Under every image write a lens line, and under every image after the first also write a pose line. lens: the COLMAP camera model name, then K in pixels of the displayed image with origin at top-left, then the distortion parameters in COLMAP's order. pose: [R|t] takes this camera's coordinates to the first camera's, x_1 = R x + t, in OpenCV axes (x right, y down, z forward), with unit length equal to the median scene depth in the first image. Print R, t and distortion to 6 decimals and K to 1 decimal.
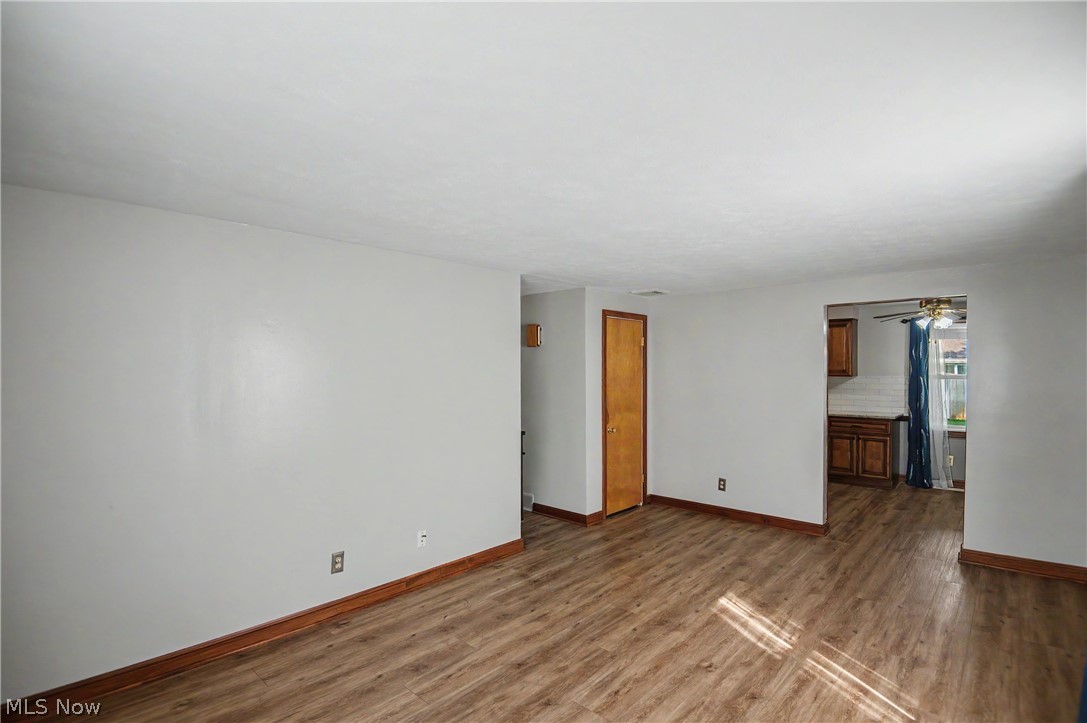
lens RADIAL K [[537.9, 0, 550.8], [0, 537.9, 355.0], [0, 0, 1]] dist [-0.010815, -0.021214]
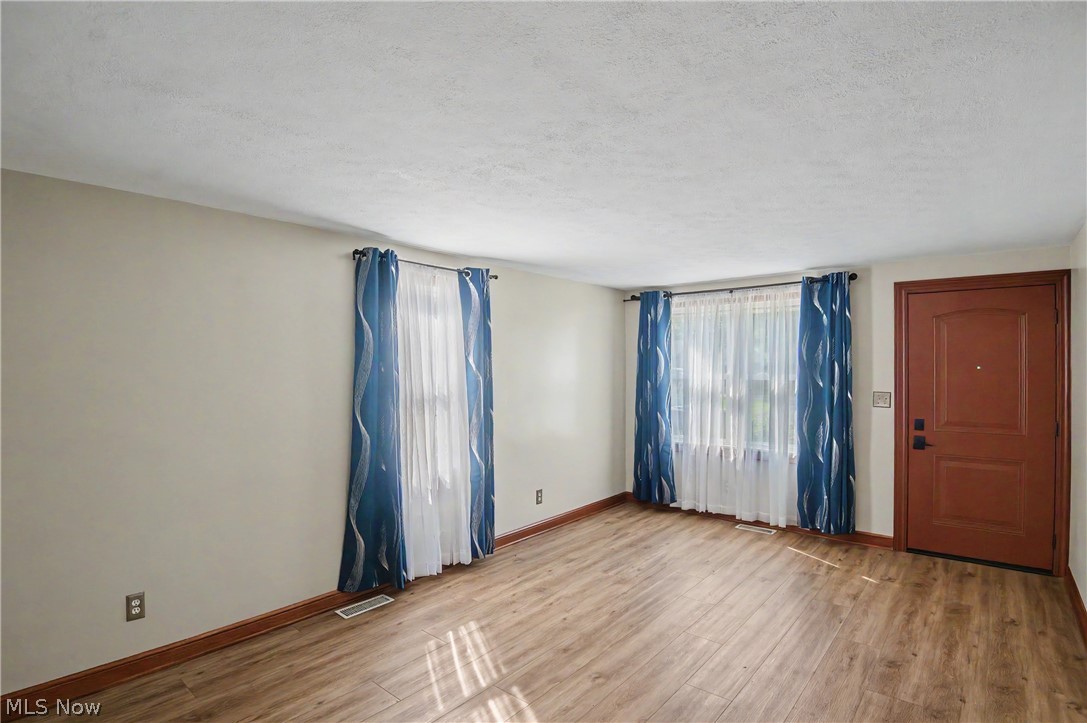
lens RADIAL K [[537.9, 0, 550.8], [0, 537.9, 355.0], [0, 0, 1]] dist [-0.010815, -0.021214]
pose [[-0.999133, 0.002329, -0.041561, 0.358688], [0.003974, 0.999211, -0.039526, 0.048659], [0.041436, -0.039657, -0.998354, 1.688818]]
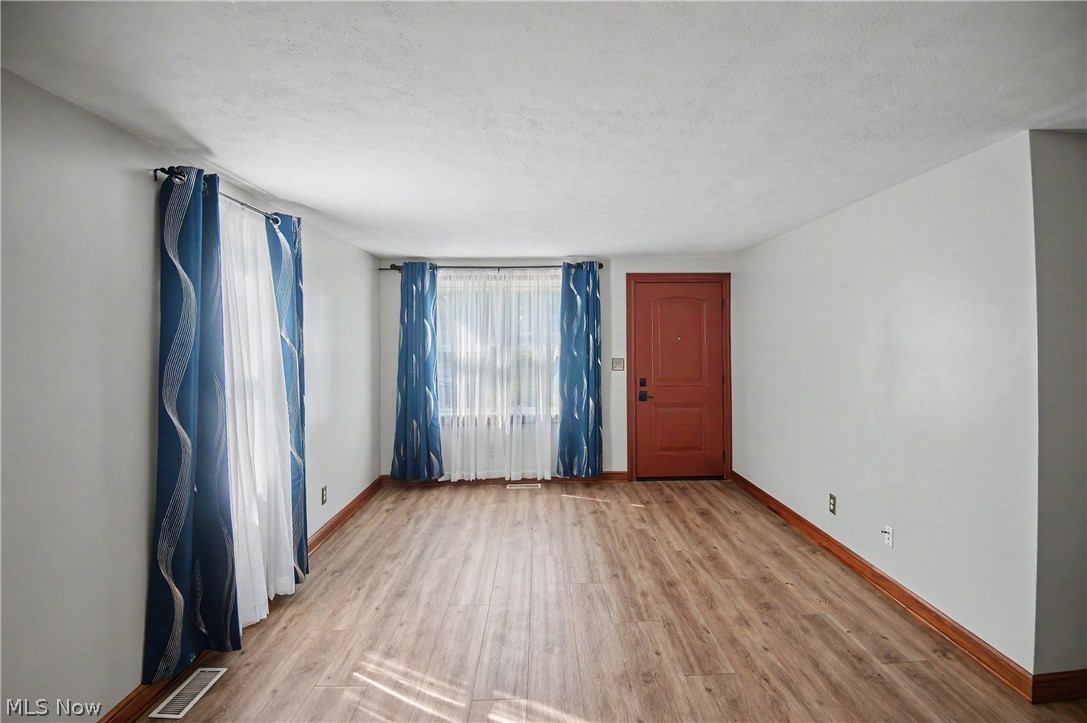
lens RADIAL K [[536.7, 0, 559.0], [0, 536.7, 330.8], [0, 0, 1]] dist [0.018711, -0.032887]
pose [[-0.719515, -0.002223, -0.694473, 0.816306], [0.023114, 0.999364, -0.027147, 0.045973], [0.694092, -0.035585, -0.719006, 1.476618]]
